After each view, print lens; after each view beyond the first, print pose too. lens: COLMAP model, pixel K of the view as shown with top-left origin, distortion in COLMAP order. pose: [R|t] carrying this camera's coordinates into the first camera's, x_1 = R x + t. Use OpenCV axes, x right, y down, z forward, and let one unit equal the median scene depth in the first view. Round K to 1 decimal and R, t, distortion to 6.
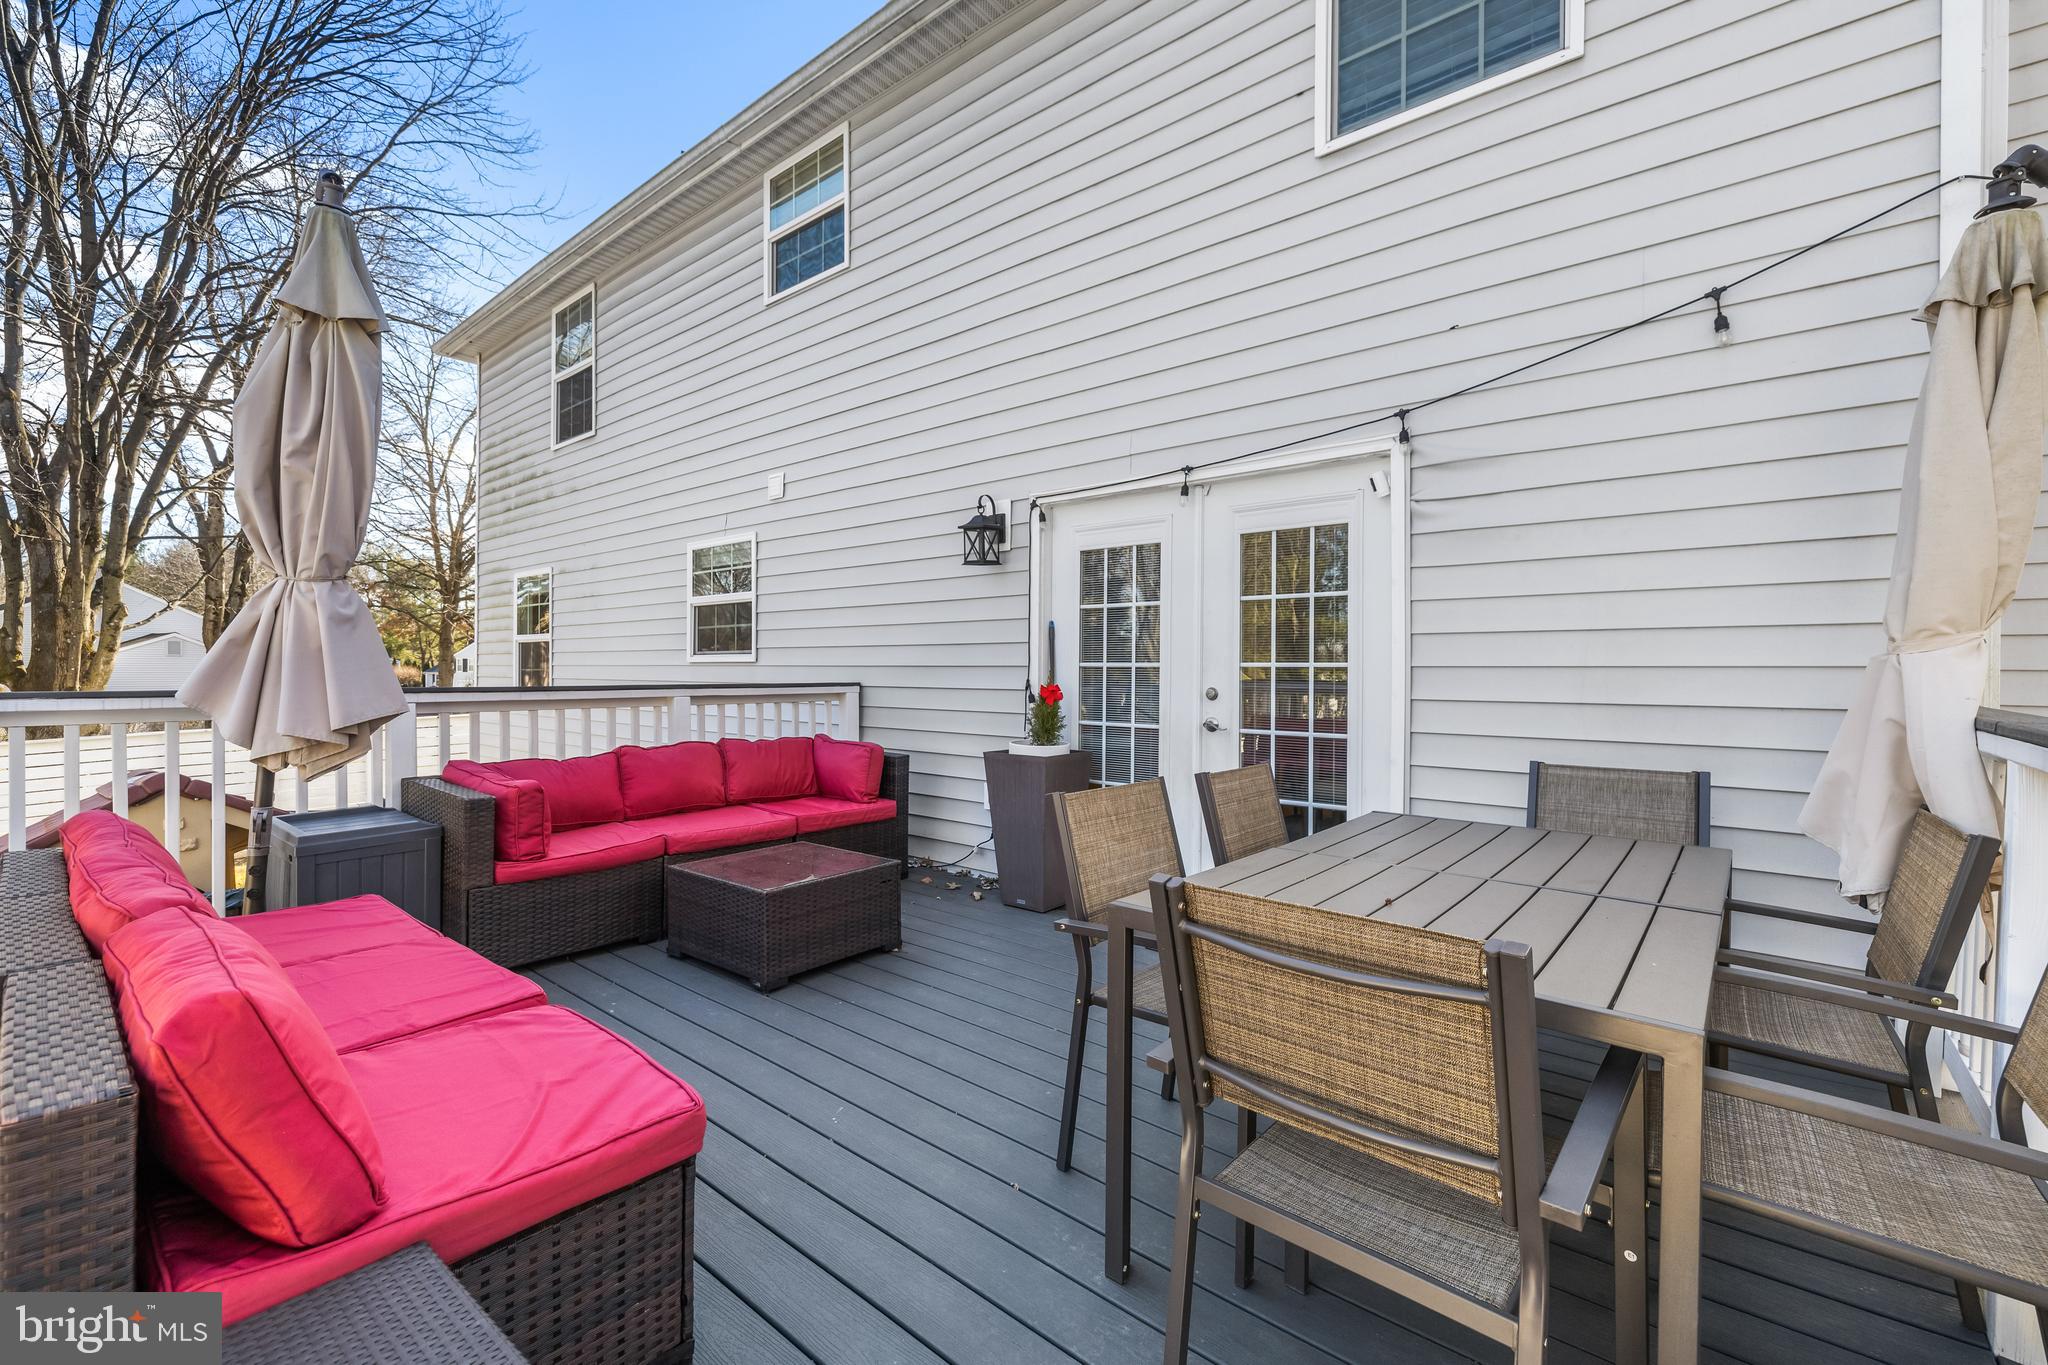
lens RADIAL K [[864.9, 0, 1024.4], [0, 864.9, 673.6], [0, 0, 1]] dist [0.000724, 0.000178]
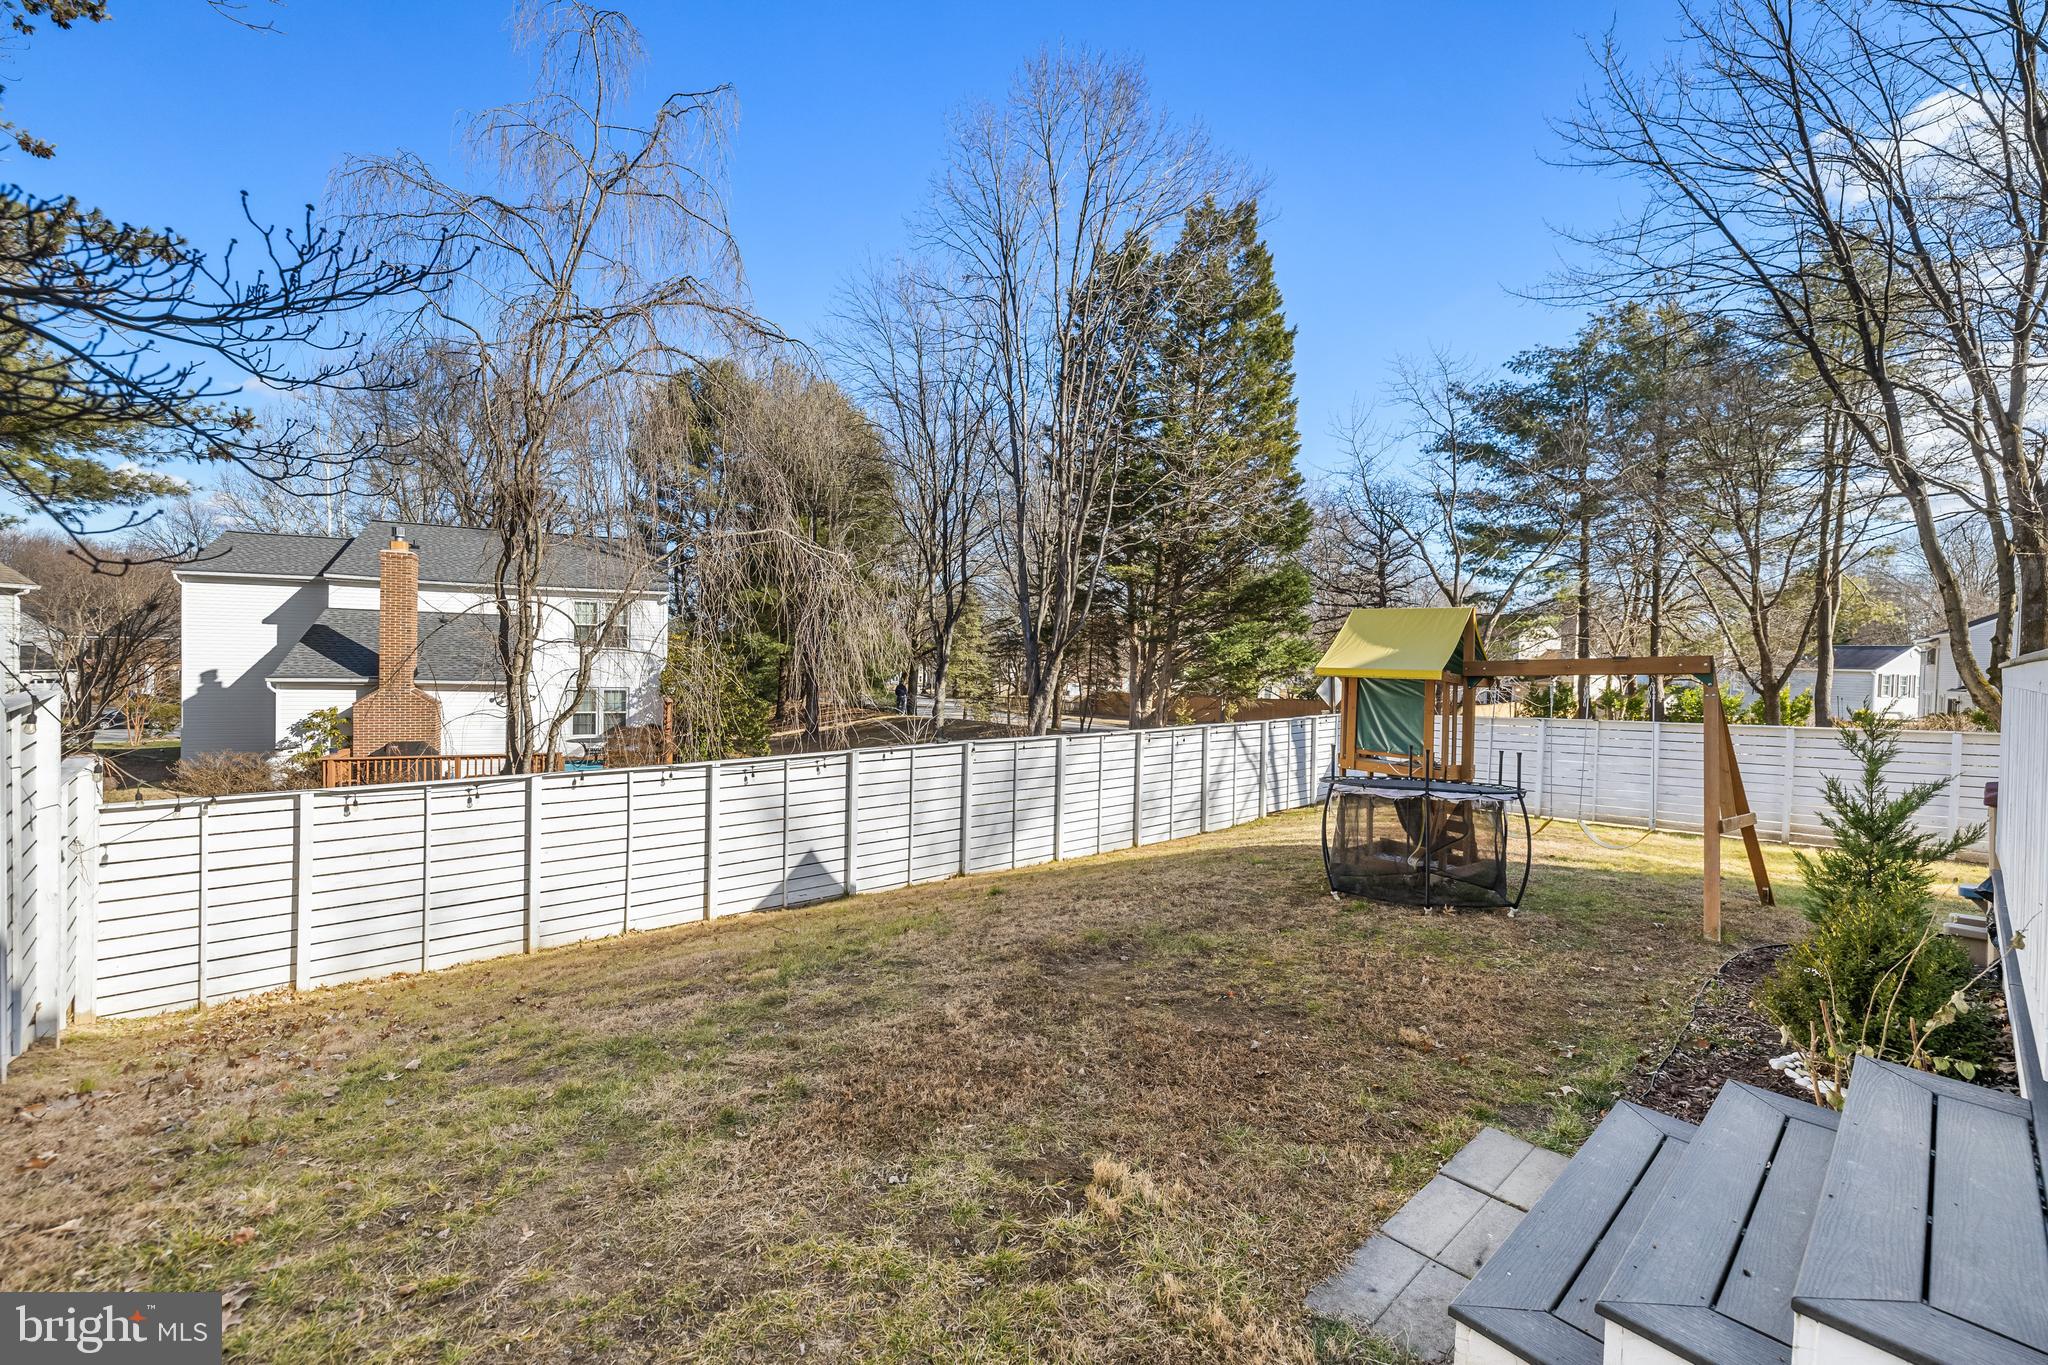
lens RADIAL K [[864.9, 0, 1024.4], [0, 864.9, 673.6], [0, 0, 1]] dist [0.000724, 0.000178]
pose [[-0.136810, 0.016677, -0.990457, 0.386772], [-0.029197, 0.999356, 0.020860, 0.031124], [0.990167, 0.031772, -0.136235, -0.335334]]
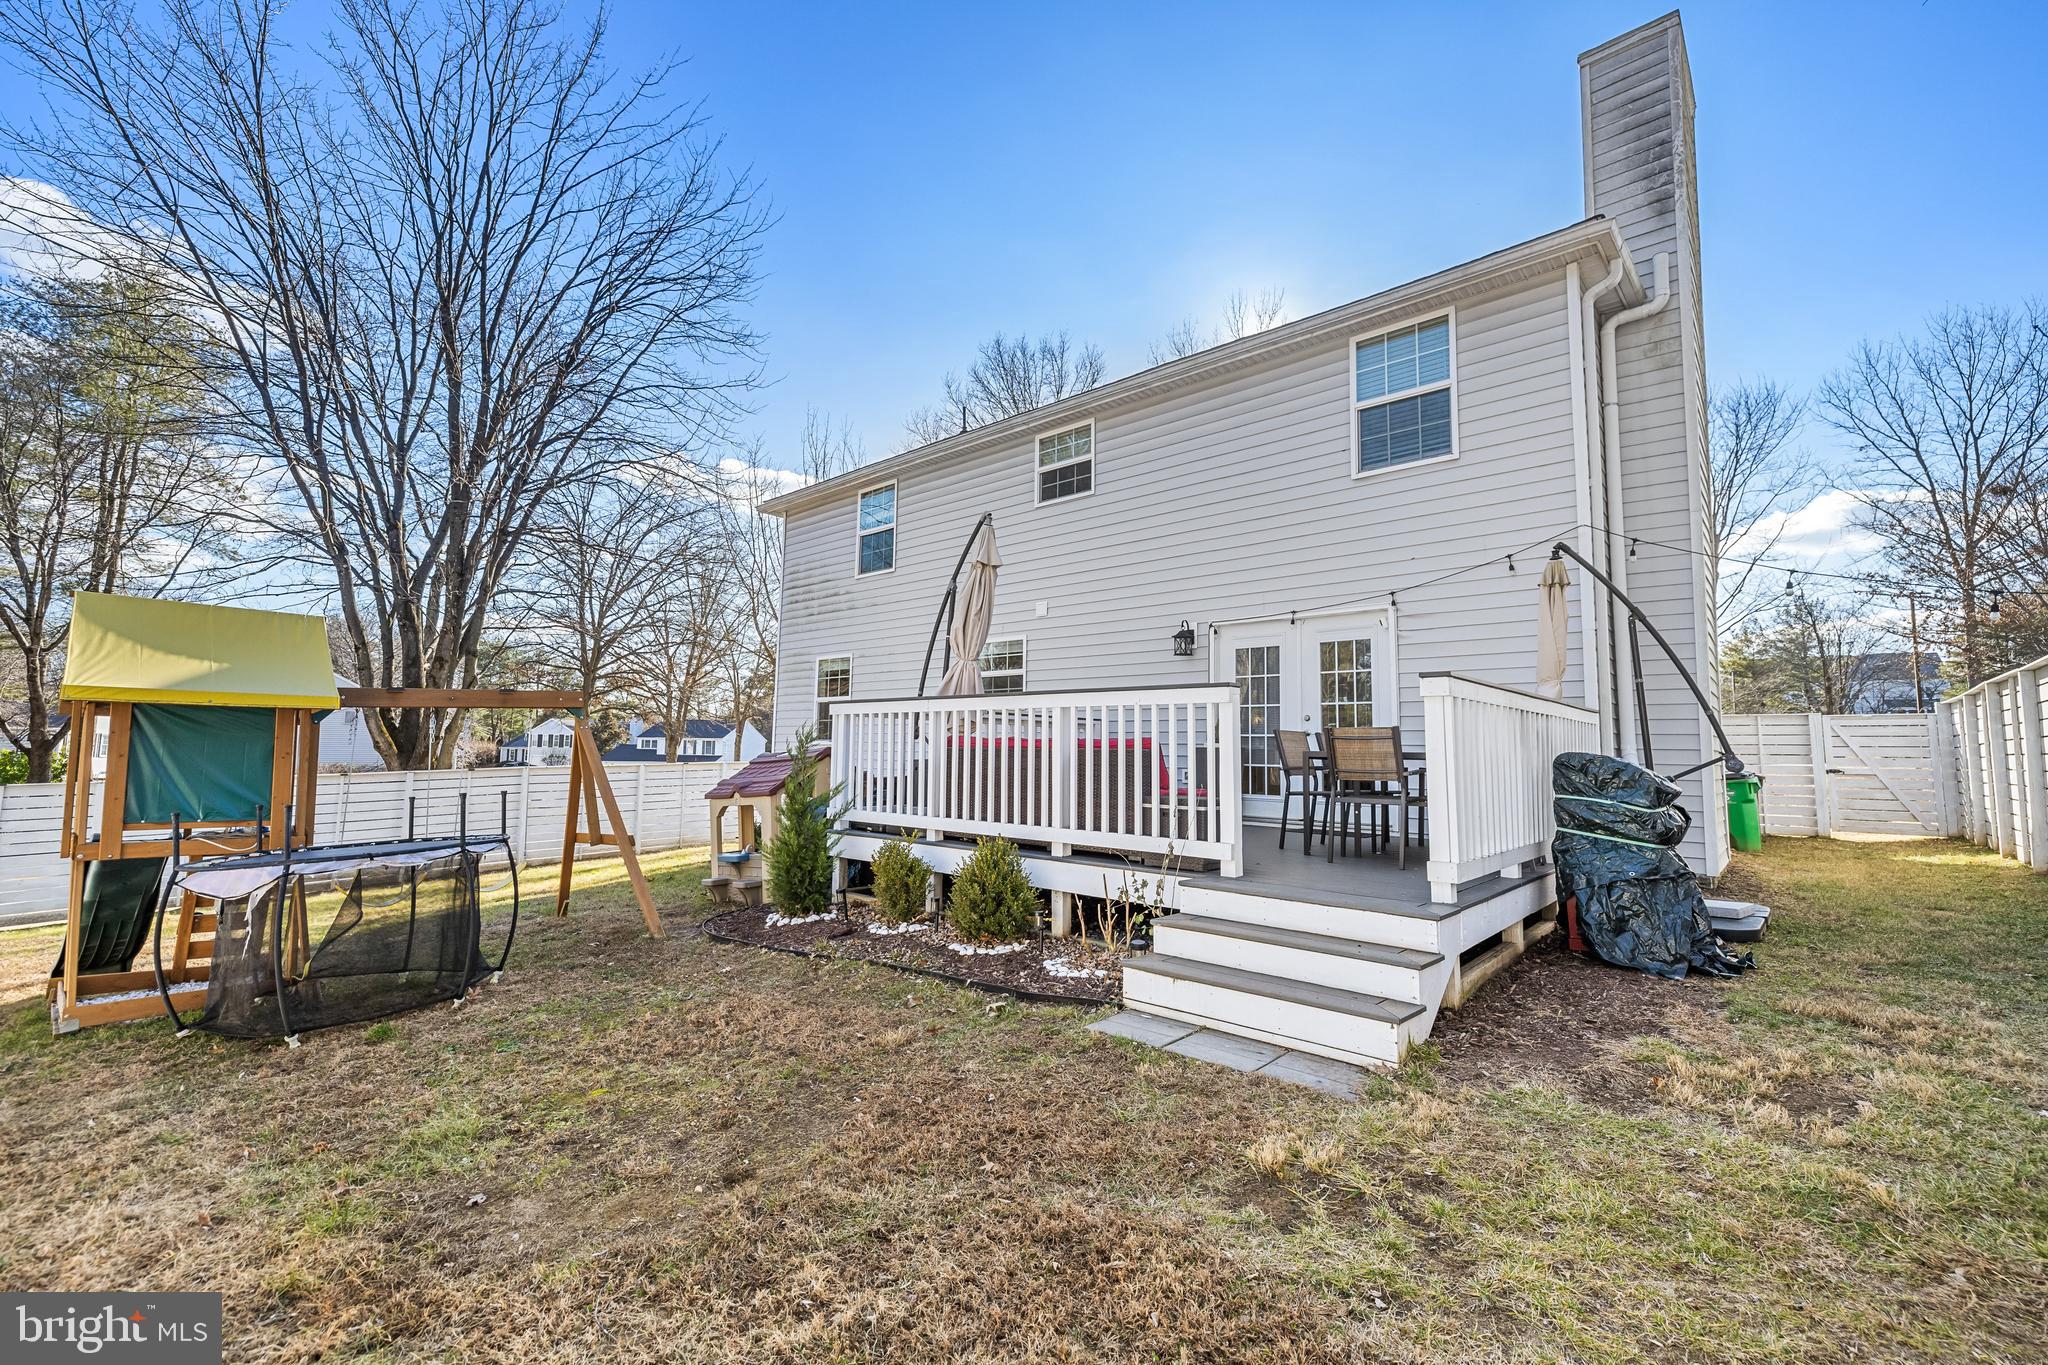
lens RADIAL K [[864.9, 0, 1024.4], [0, 864.9, 673.6], [0, 0, 1]] dist [0.000724, 0.000178]
pose [[0.999334, 0.008859, -0.035391, -0.341199], [-0.012276, 0.995156, -0.097540, 0.111909], [0.034355, 0.097910, 0.994602, -0.966961]]
